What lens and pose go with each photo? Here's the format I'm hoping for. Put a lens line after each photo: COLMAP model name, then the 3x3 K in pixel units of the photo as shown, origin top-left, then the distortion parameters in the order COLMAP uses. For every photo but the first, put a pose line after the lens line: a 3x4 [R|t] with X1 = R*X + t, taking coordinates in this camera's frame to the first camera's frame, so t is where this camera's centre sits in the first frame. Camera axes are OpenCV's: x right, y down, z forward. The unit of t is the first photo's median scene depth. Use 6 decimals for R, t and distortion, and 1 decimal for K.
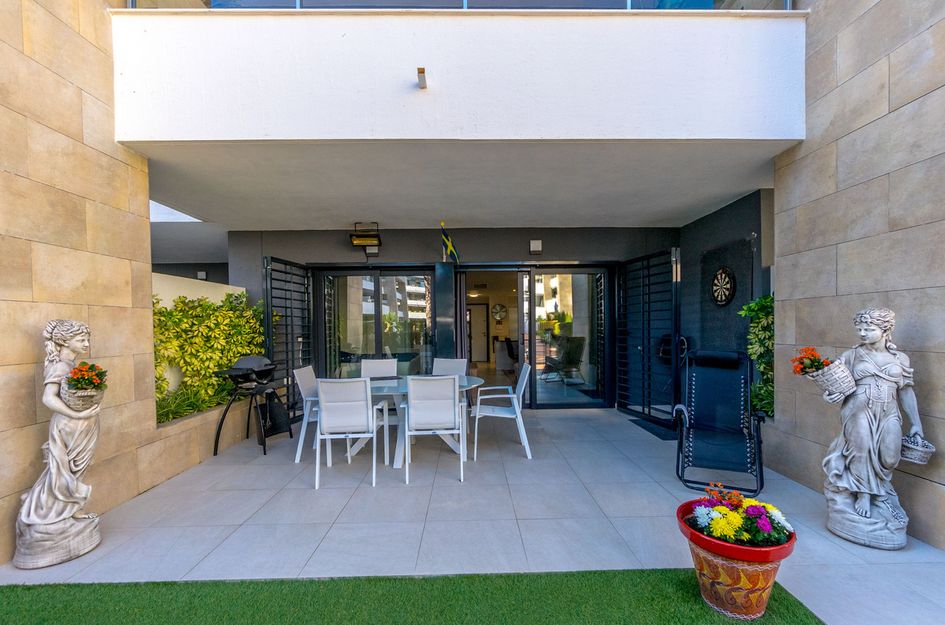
lens RADIAL K [[411.0, 0, 475.5], [0, 411.0, 308.4], [0, 0, 1]] dist [-0.001915, 0.000399]
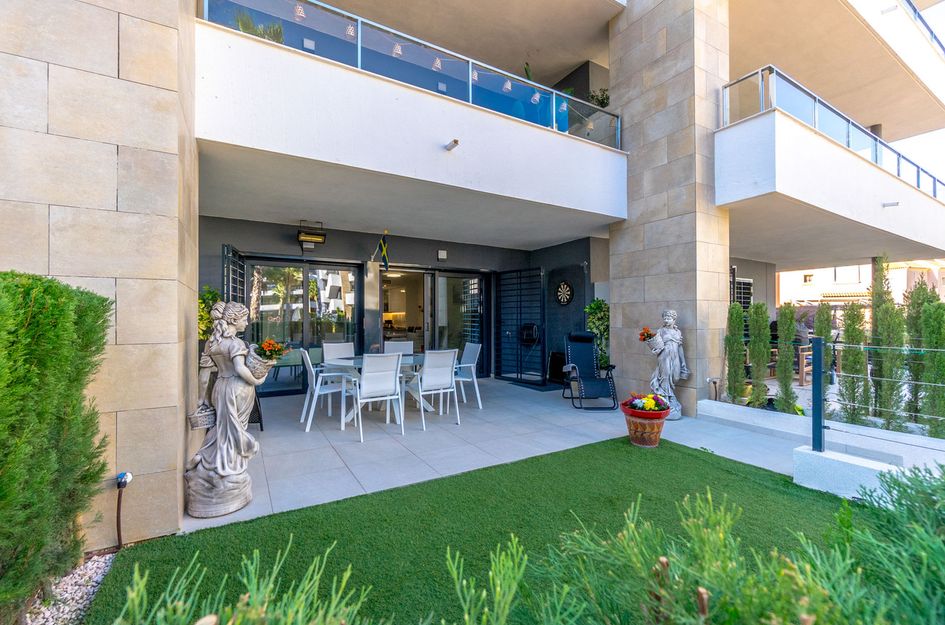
lens RADIAL K [[394.1, 0, 461.3], [0, 394.1, 281.0], [0, 0, 1]] dist [-0.002362, -0.000089]
pose [[0.880553, 0.056965, 0.470512, -0.855273], [-0.031692, 0.997606, -0.061471, 0.012183], [-0.472887, 0.039217, 0.880250, -0.275464]]
